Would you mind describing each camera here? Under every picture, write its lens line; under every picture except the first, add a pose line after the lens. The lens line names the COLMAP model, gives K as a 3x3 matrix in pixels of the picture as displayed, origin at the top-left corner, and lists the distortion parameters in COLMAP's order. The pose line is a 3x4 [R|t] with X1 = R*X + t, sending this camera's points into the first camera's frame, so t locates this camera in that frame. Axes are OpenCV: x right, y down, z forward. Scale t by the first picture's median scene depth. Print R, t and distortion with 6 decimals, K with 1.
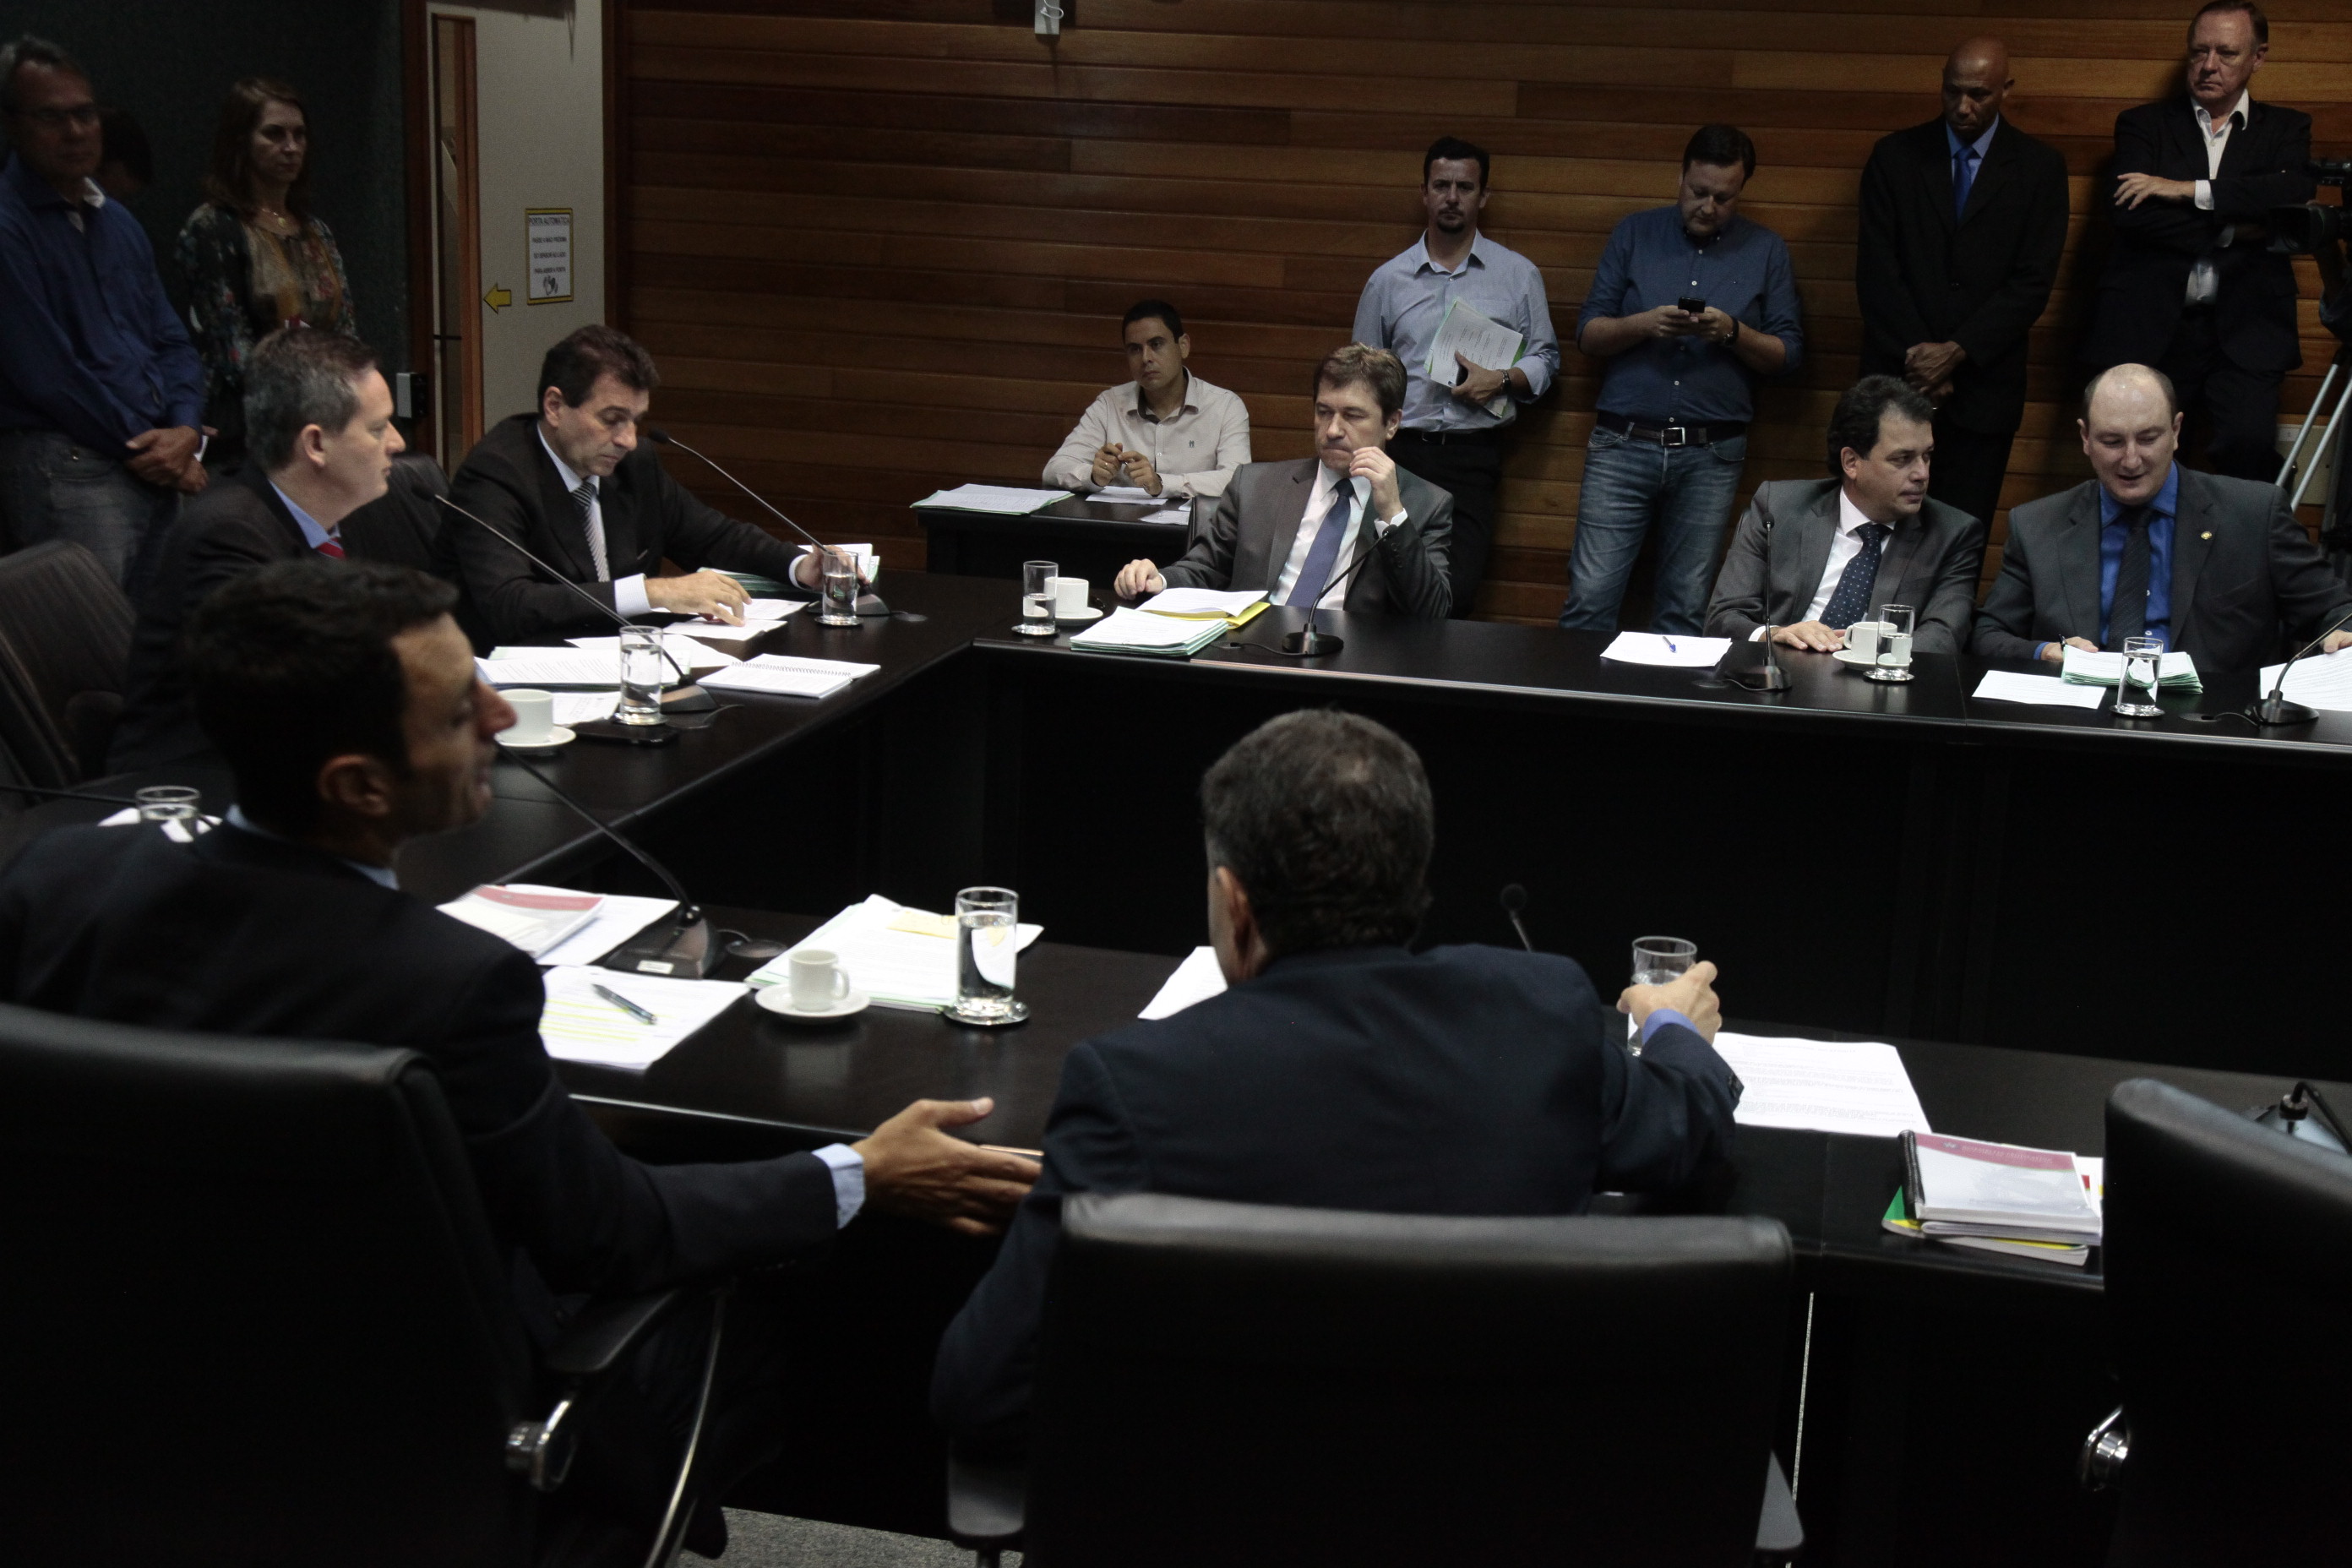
lens RADIAL K [[2979.5, 0, 1176.0], [0, 2979.5, 784.0], [0, 0, 1]] dist [0.013973, 0.001933]
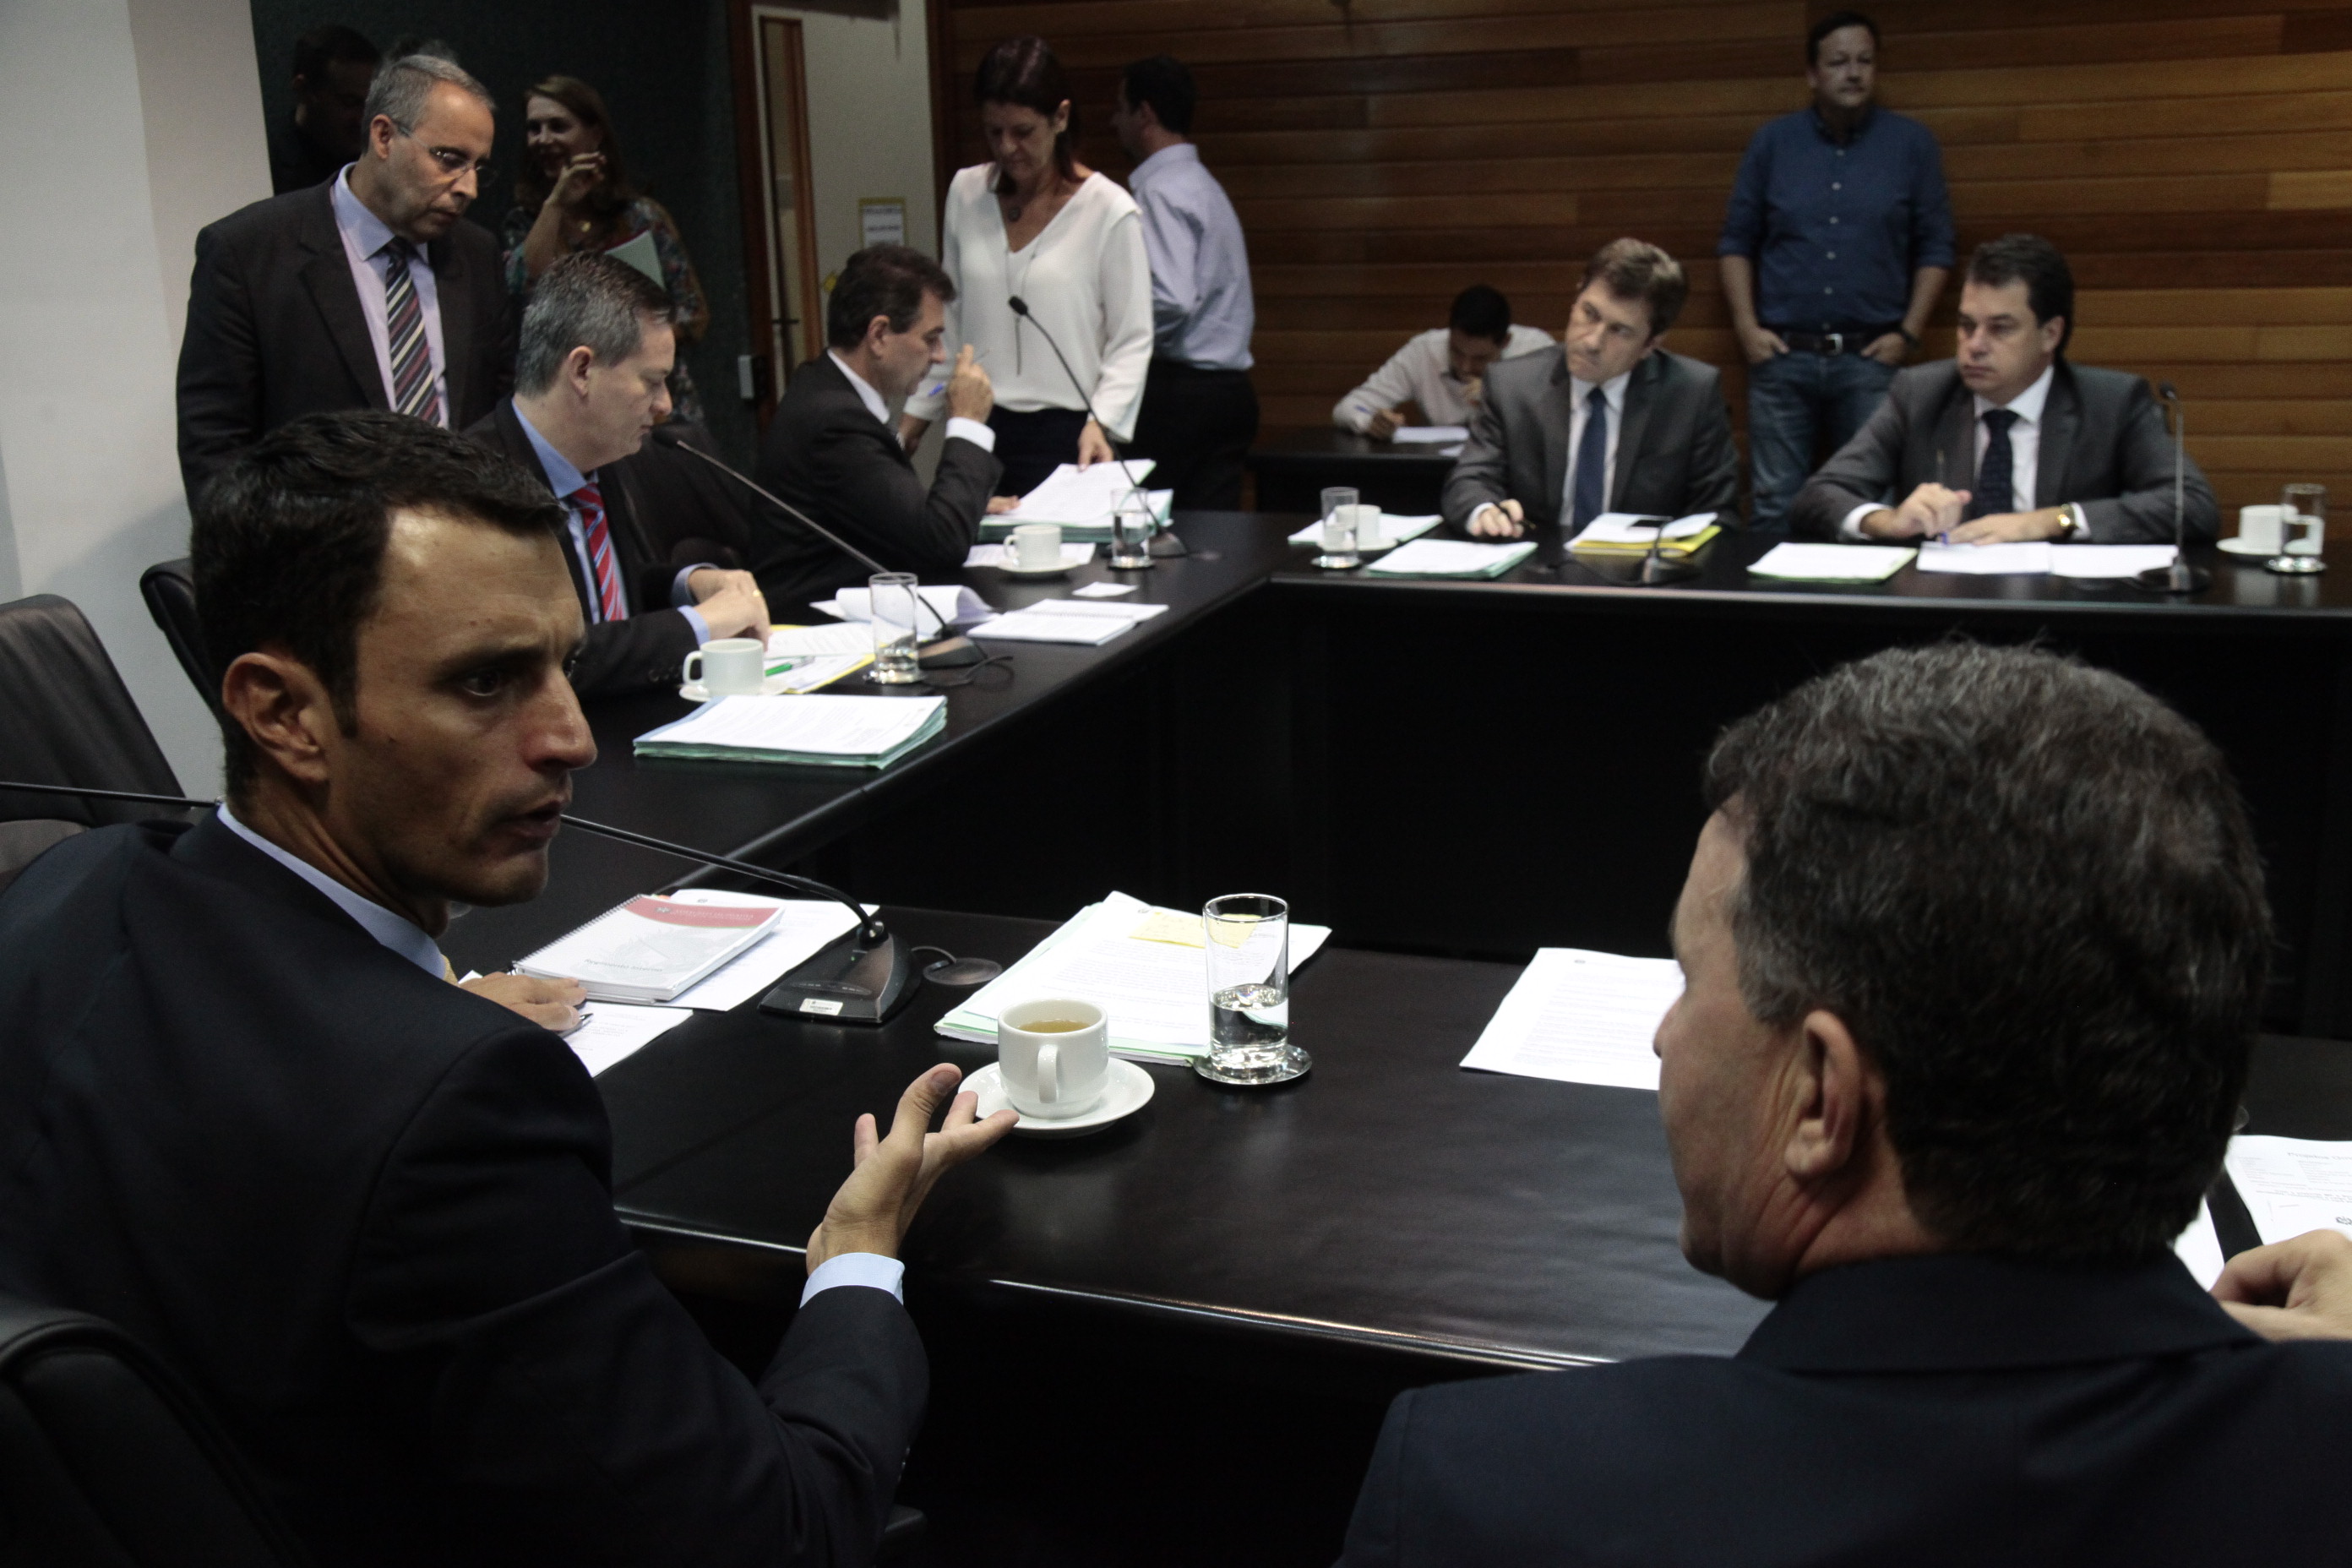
lens RADIAL K [[2460.7, 0, 1176.0], [0, 2460.7, 784.0], [0, 0, 1]] dist [-0.001255, 0.001263]
pose [[0.991110, -0.037774, -0.127568, -0.001280], [0.041604, 0.998756, 0.027494, -0.005004], [0.126370, -0.032557, 0.991449, 0.214565]]
